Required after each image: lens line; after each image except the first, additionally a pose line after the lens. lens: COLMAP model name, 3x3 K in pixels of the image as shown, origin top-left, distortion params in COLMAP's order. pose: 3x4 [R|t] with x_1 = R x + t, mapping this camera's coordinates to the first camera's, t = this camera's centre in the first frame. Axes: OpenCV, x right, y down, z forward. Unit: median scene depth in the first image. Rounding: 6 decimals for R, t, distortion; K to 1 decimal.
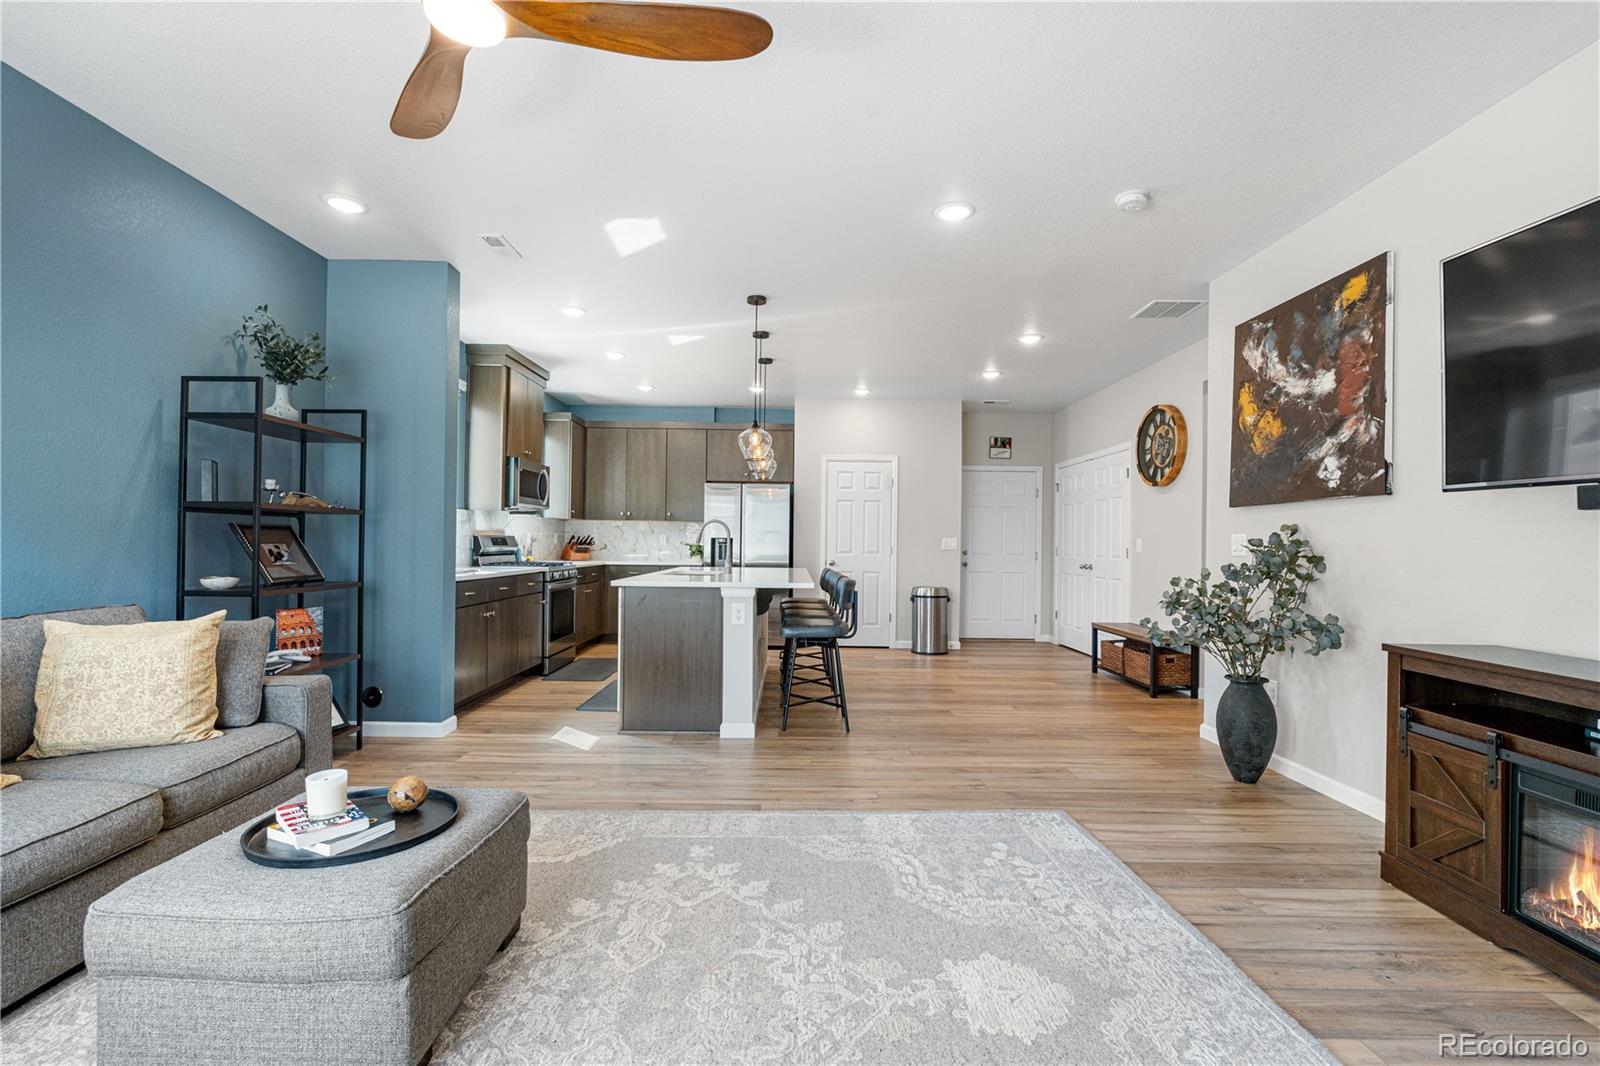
lens RADIAL K [[702.6, 0, 784.9], [0, 702.6, 538.8], [0, 0, 1]] dist [-0.007173, 0.001140]
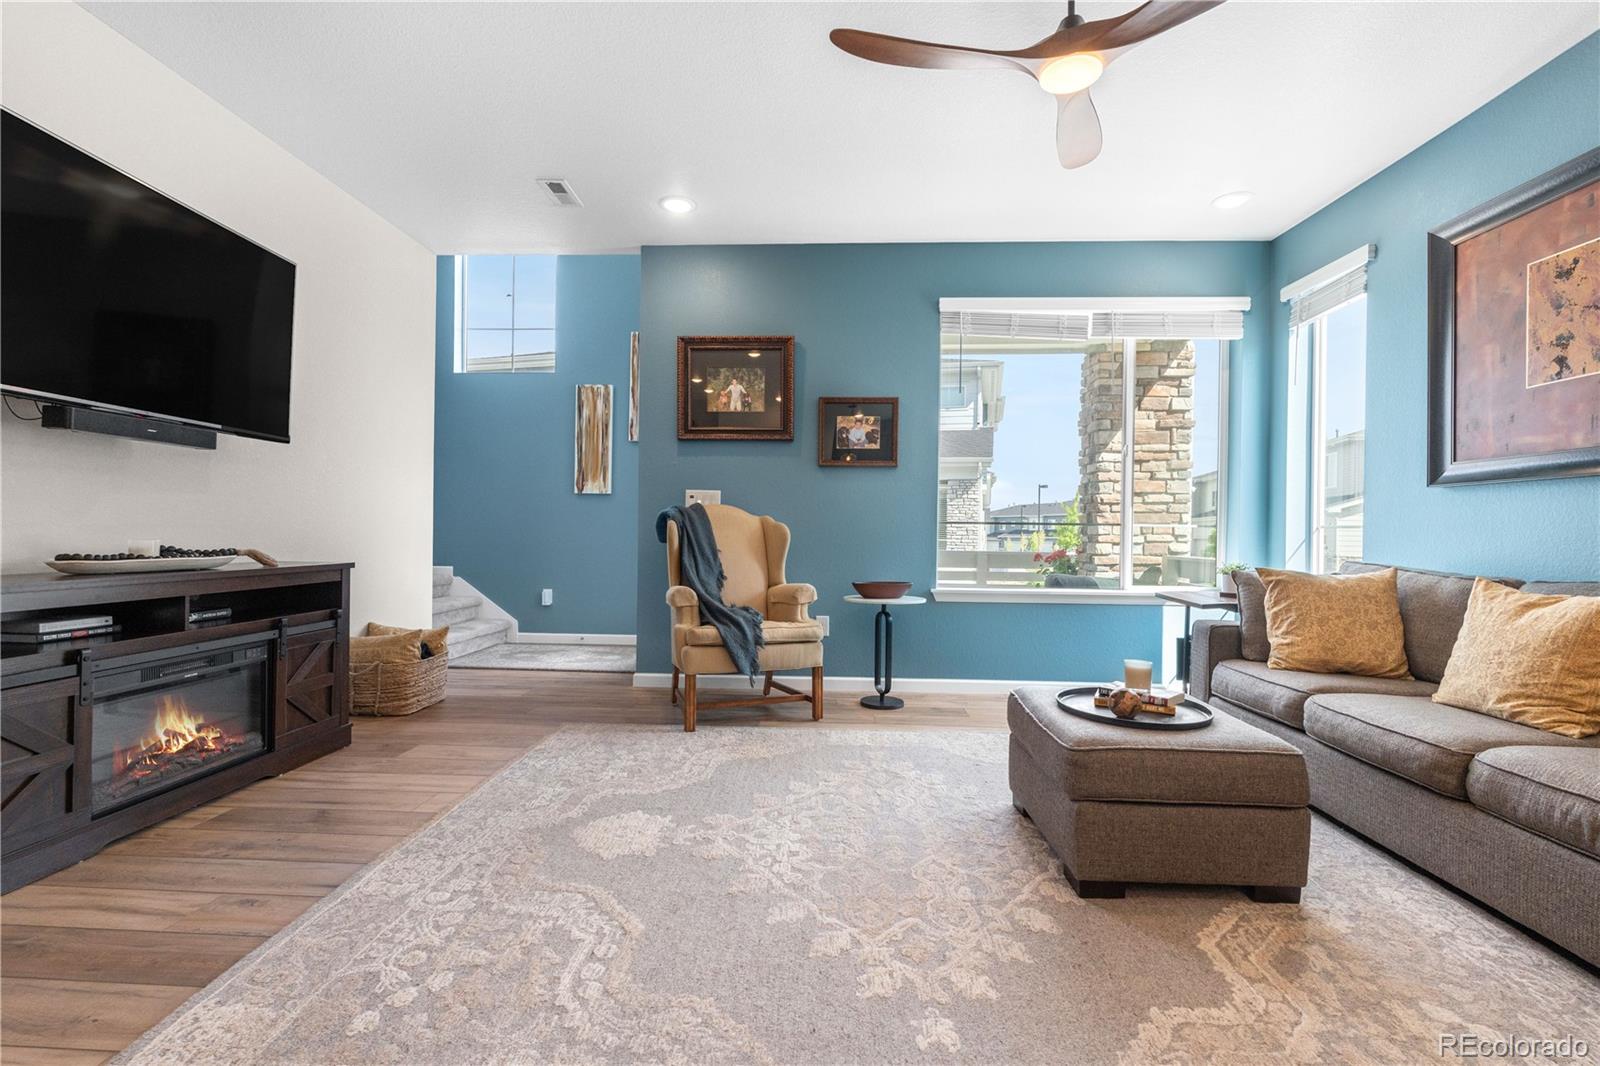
lens RADIAL K [[702.6, 0, 799.4], [0, 702.6, 529.3], [0, 0, 1]] dist [-0.007173, 0.001140]
pose [[-0.998792, -0.027015, 0.041036, -0.017618], [-0.027289, 0.999609, -0.006141, 0.044663], [-0.040854, -0.007253, -0.999139, 1.010960]]
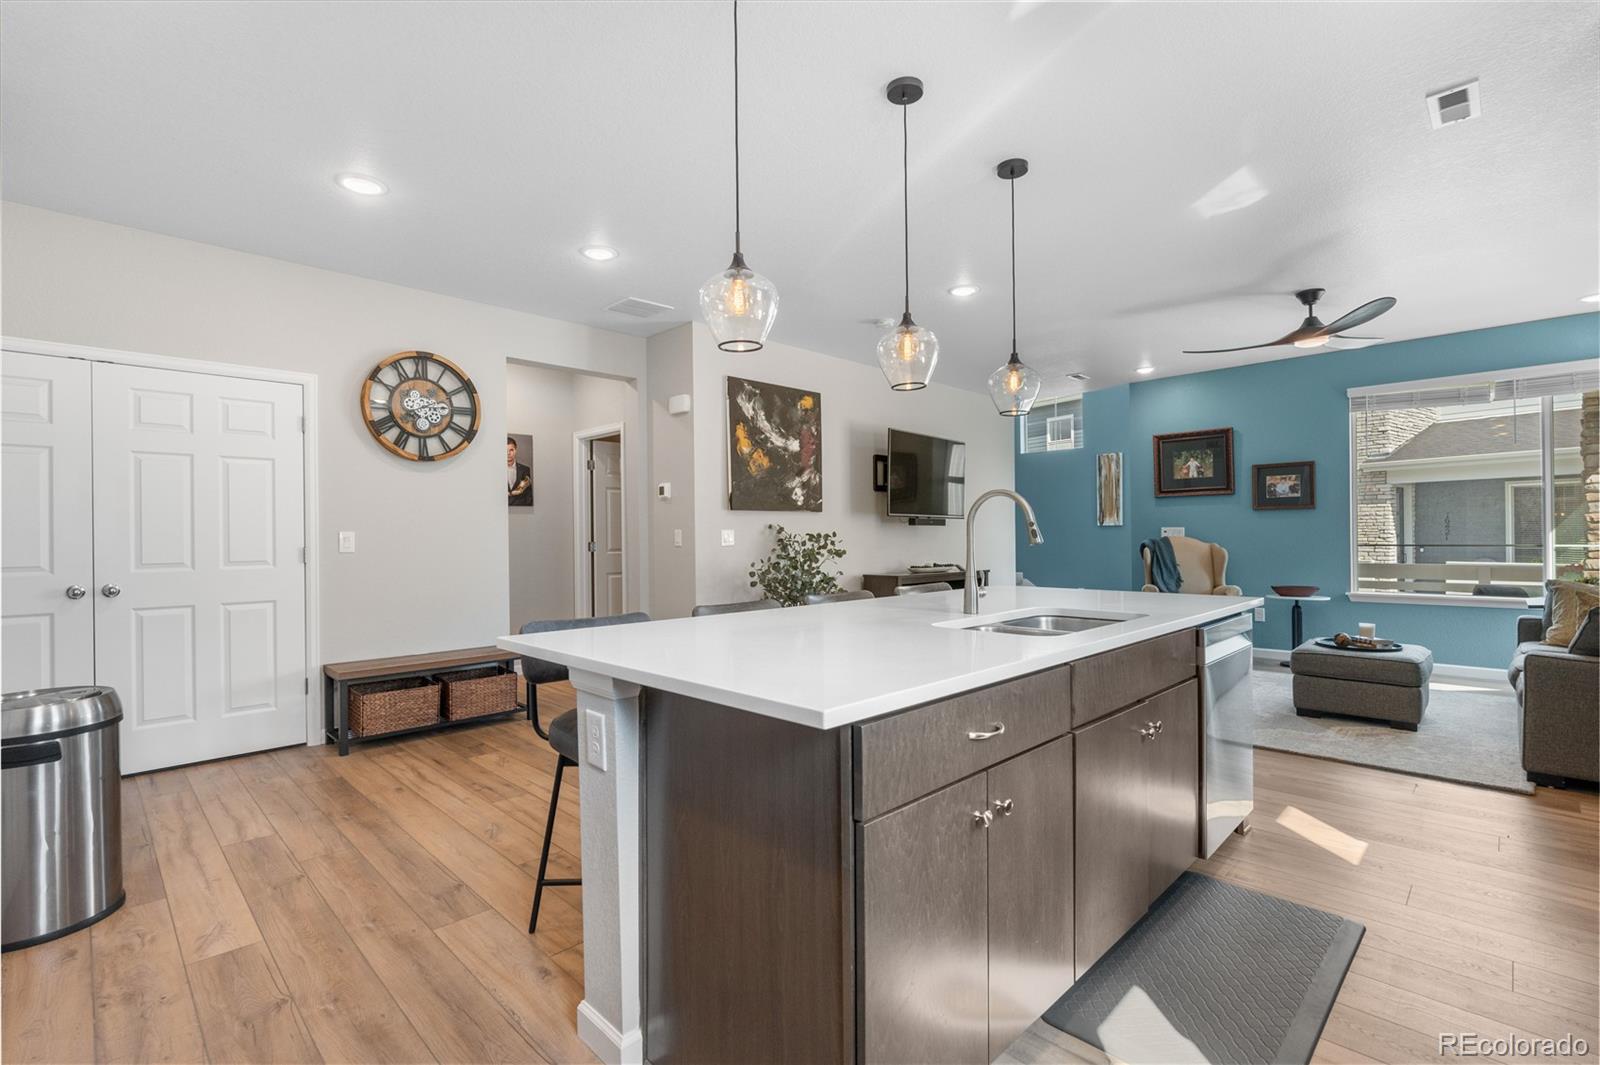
lens RADIAL K [[727.6, 0, 798.2], [0, 727.6, 540.7], [0, 0, 1]] dist [-0.003013, 0.001910]
pose [[-0.715362, -0.012075, 0.698649, -0.438923], [-0.004998, 0.999914, 0.012164, -0.003439], [-0.698736, 0.005210, -0.715361, 1.924951]]
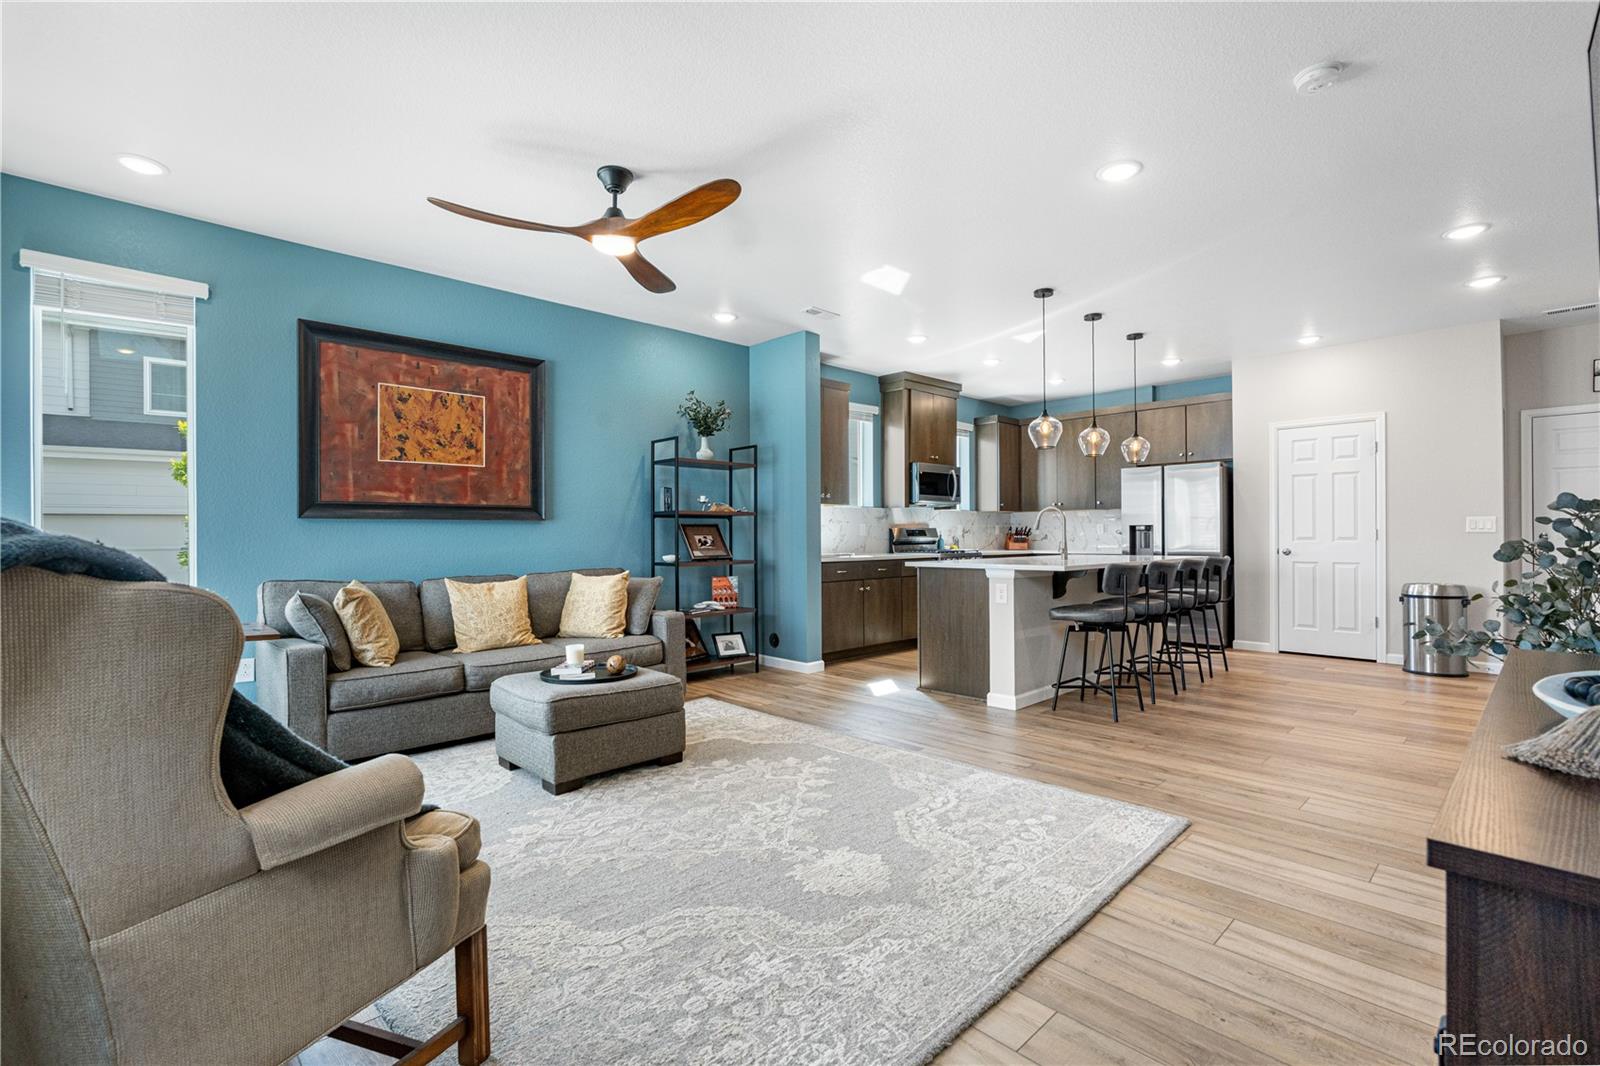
lens RADIAL K [[702.6, 0, 804.5], [0, 702.6, 539.6], [0, 0, 1]] dist [-0.007173, 0.001140]
pose [[0.696540, -0.013511, -0.717391, 0.533039], [0.019387, 0.999812, -0.000006, 0.018697], [0.717256, -0.013904, 0.696671, 0.029007]]
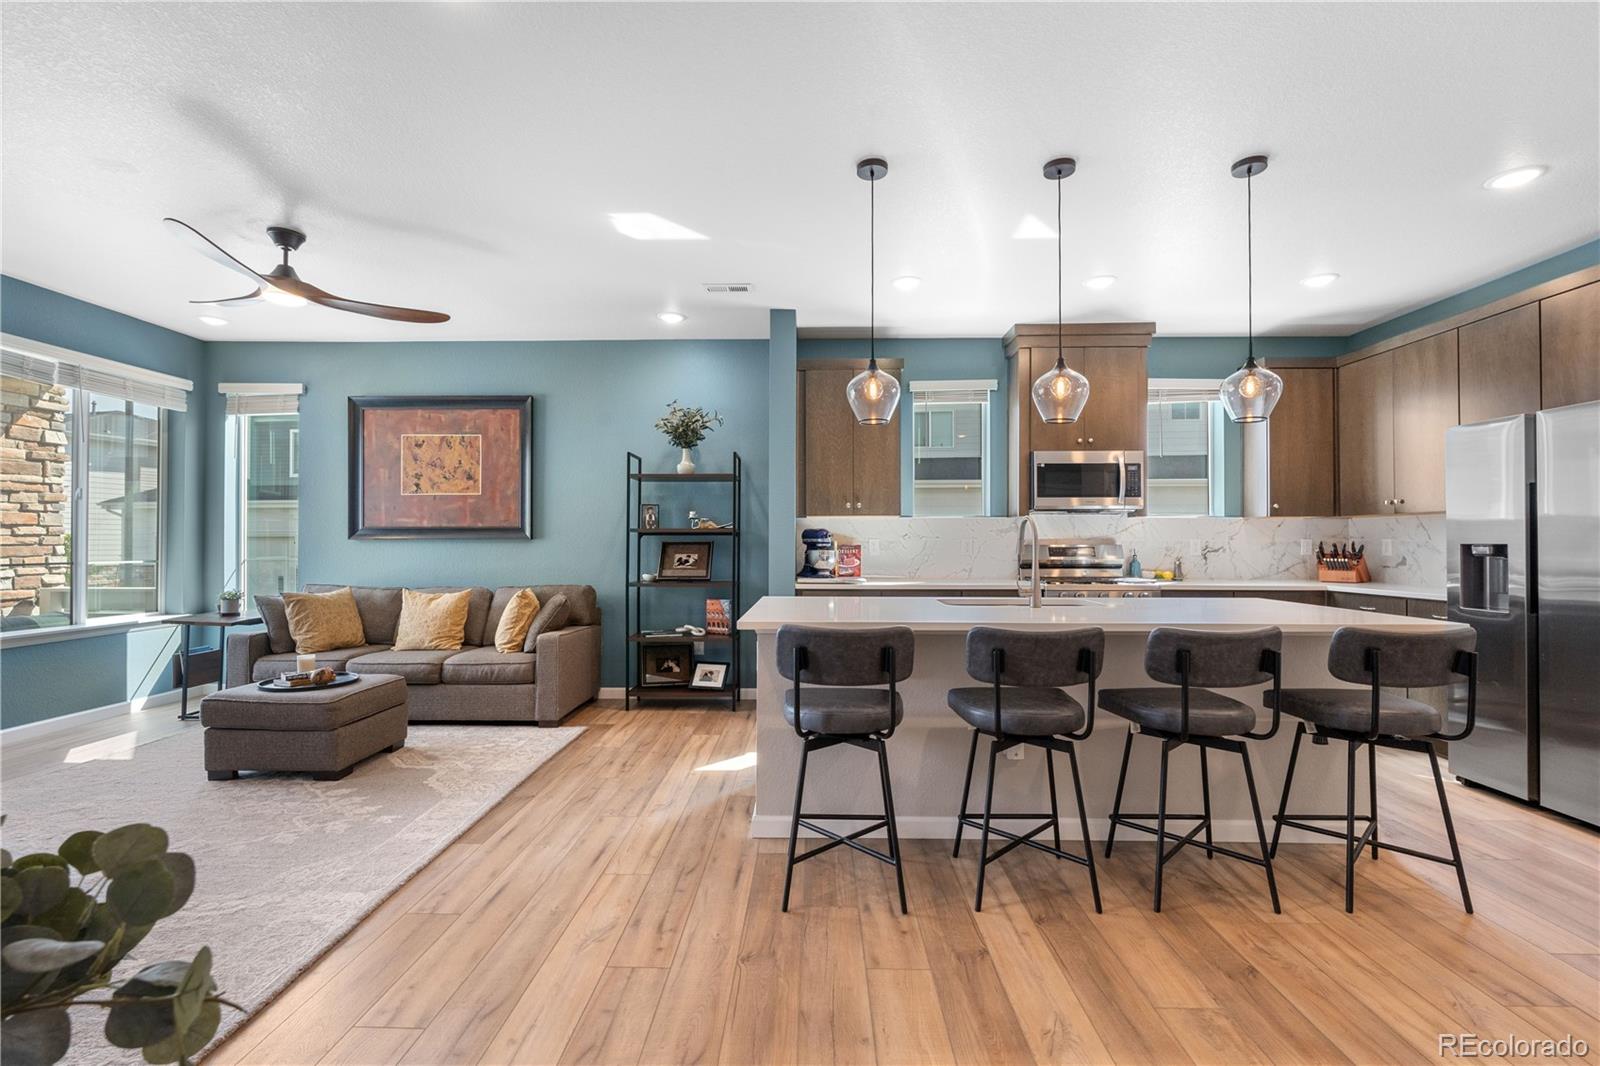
lens RADIAL K [[702.6, 0, 801.8], [0, 702.6, 525.0], [0, 0, 1]] dist [-0.007173, 0.001140]
pose [[-0.009732, -0.036757, -0.999277, 0.693239], [0.005102, 0.999309, -0.036808, 0.001461], [0.999940, -0.005457, -0.009538, 1.118538]]
